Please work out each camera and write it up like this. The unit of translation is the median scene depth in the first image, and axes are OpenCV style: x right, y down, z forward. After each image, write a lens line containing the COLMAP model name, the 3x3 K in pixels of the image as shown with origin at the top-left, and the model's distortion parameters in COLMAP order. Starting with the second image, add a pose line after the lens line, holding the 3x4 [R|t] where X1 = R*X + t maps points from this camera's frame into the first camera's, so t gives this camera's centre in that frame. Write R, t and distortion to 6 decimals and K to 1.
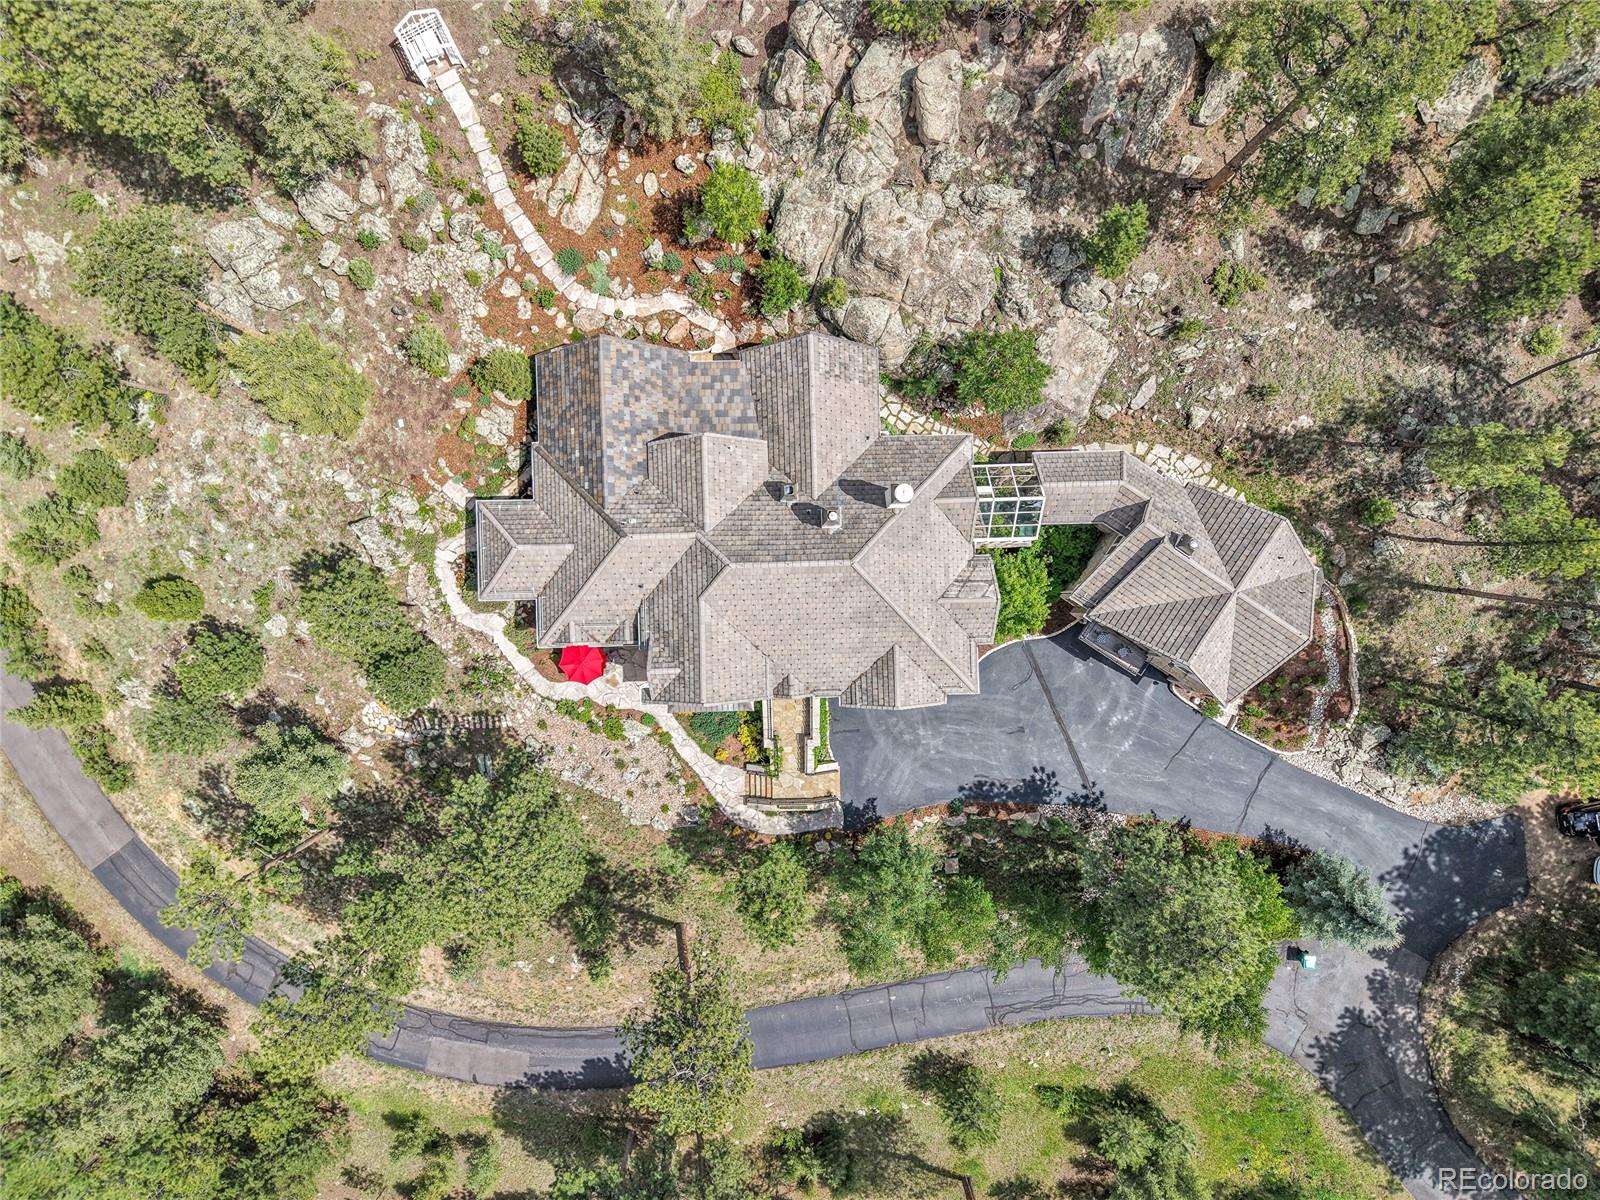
lens RADIAL K [[1049.8, 0, 800.0], [0, 1049.8, 600.0], [0, 0, 1]] dist [0.091712, -0.164563]
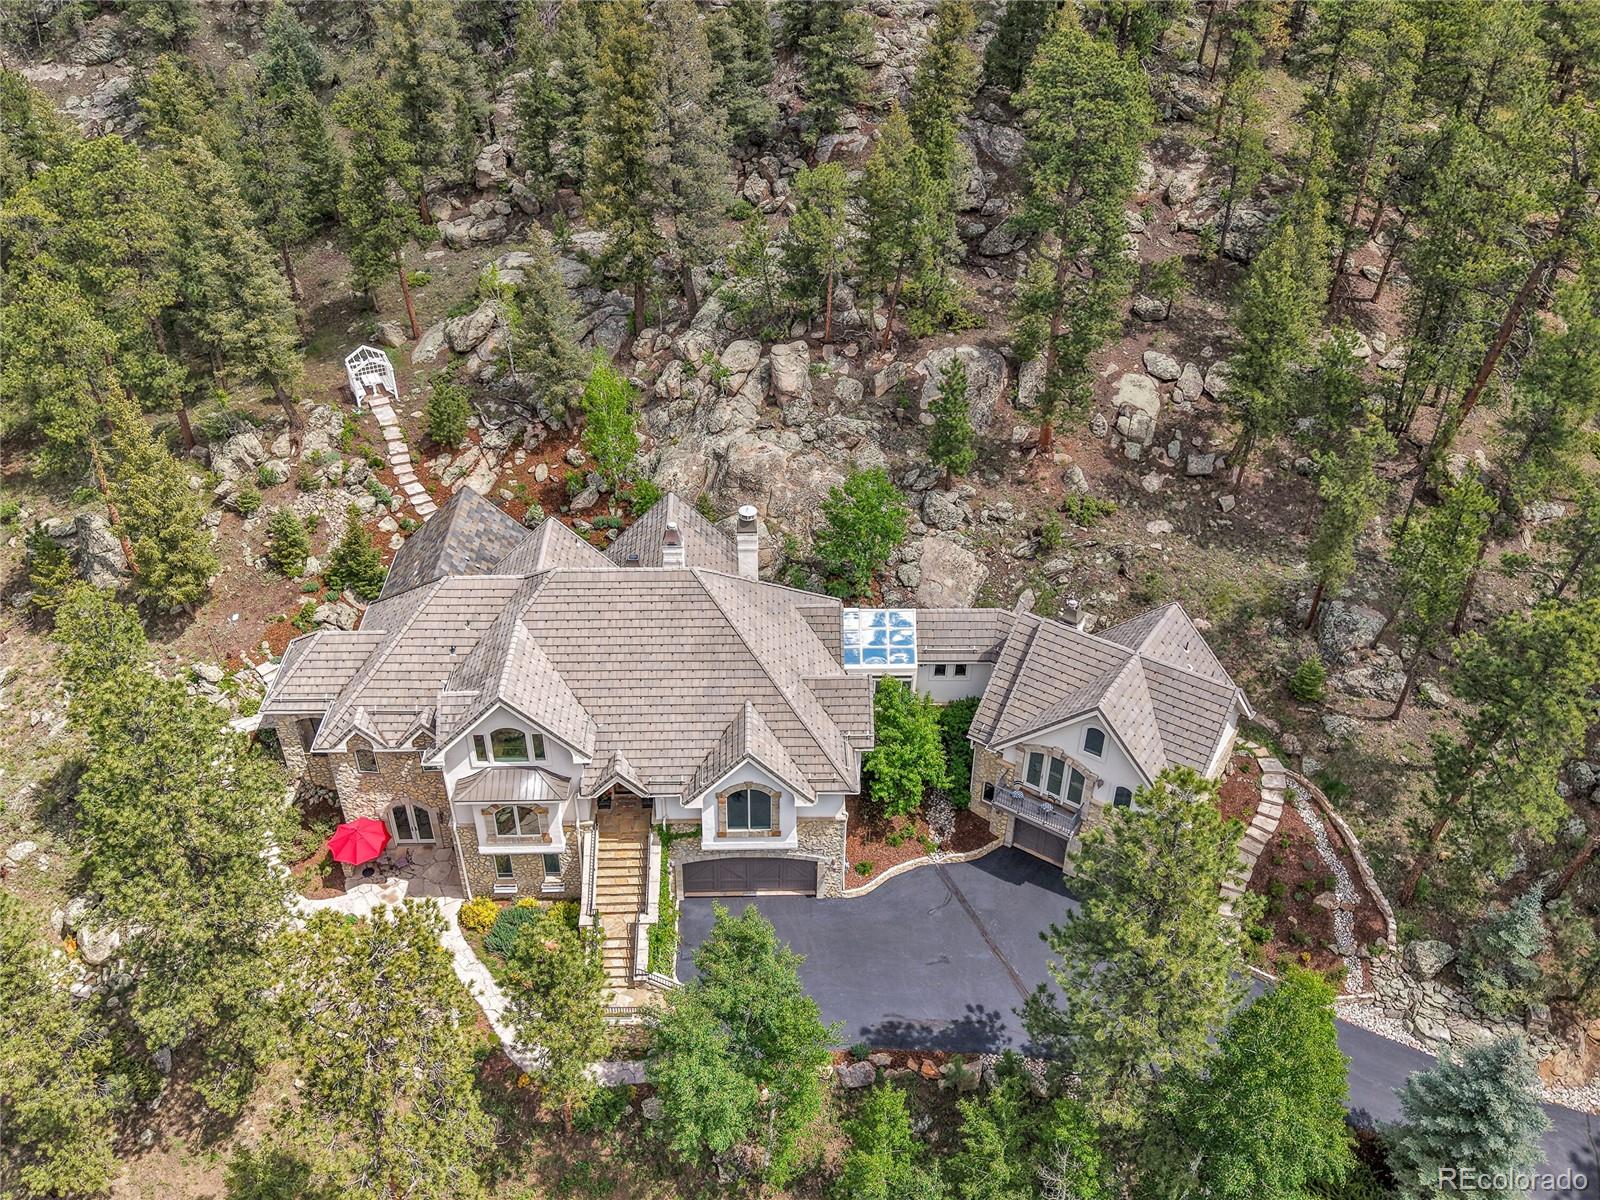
lens RADIAL K [[1322.5, 0, 800.0], [0, 1322.5, 600.0], [0, 0, 1]] dist [0.092136, -0.143134]
pose [[0.999985, -0.005223, -0.001592, 0.126630], [0.001812, 0.592540, -0.805539, 0.784069], [0.005151, 0.805524, 0.592541, 0.292993]]
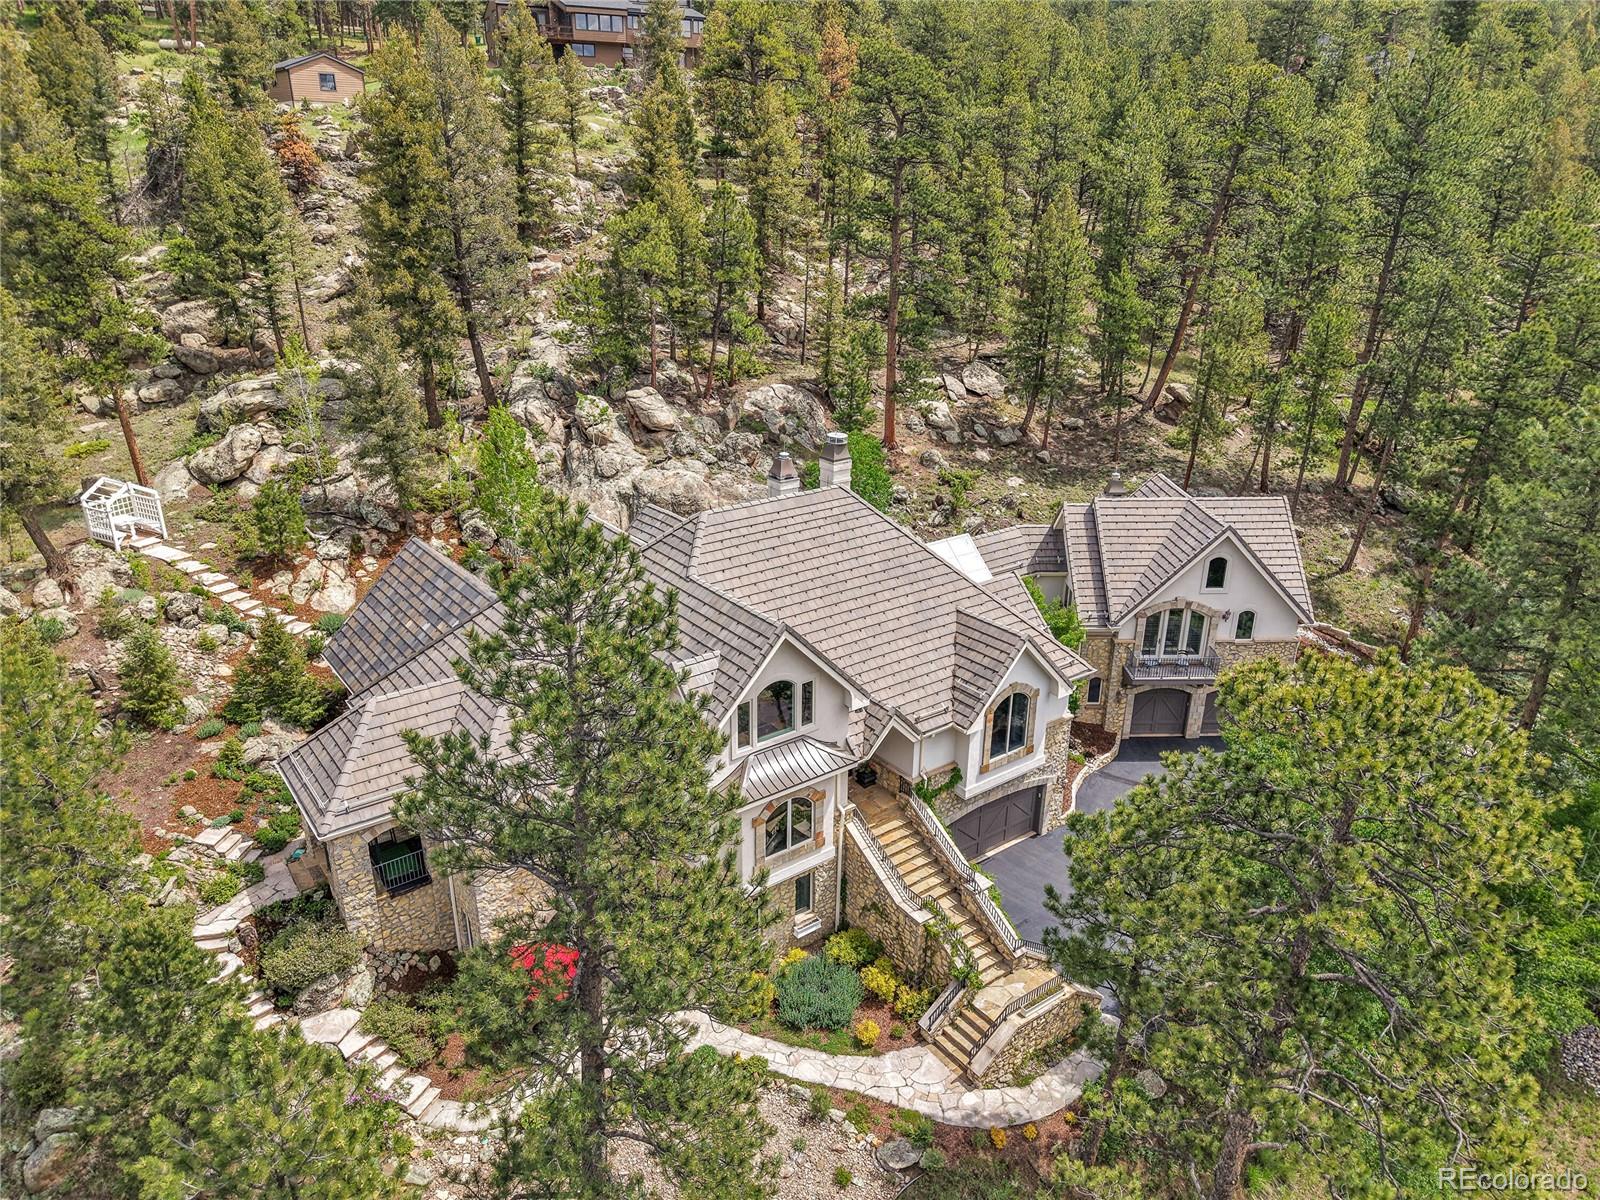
lens RADIAL K [[1080.3, 0, 800.0], [0, 1080.3, 600.0], [0, 0, 1]] dist [0.008281, 0.001818]
pose [[0.815702, -0.220988, 0.534597, -0.361187], [0.578460, 0.305604, -0.756300, 0.496671], [0.003759, 0.926159, 0.377114, 0.672063]]
